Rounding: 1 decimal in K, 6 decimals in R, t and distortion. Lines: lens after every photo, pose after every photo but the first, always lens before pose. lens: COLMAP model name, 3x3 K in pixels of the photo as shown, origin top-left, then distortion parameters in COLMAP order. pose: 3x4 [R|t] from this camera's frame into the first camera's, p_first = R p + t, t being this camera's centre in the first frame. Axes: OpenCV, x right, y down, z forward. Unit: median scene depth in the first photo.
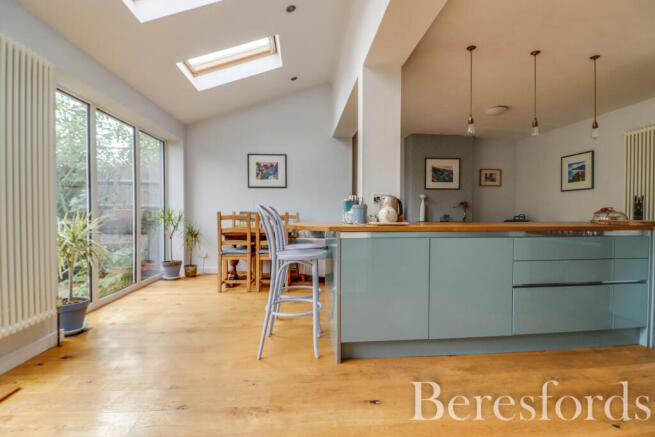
lens RADIAL K [[313.6, 0, 330.9], [0, 313.6, 219.7], [0, 0, 1]] dist [0.001512, -0.013668]
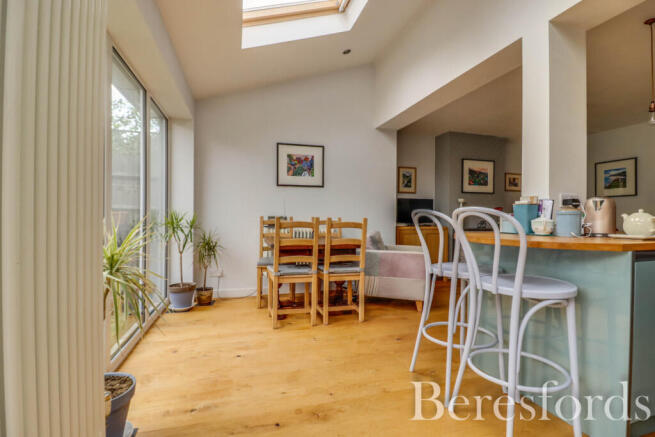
lens RADIAL K [[313.6, 0, 330.9], [0, 313.6, 219.7], [0, 0, 1]] dist [0.001512, -0.013668]
pose [[0.979320, 0.003422, 0.202287, -0.290286], [-0.000464, 0.999892, -0.014668, -0.005914], [-0.202316, 0.014271, 0.979216, 0.205825]]
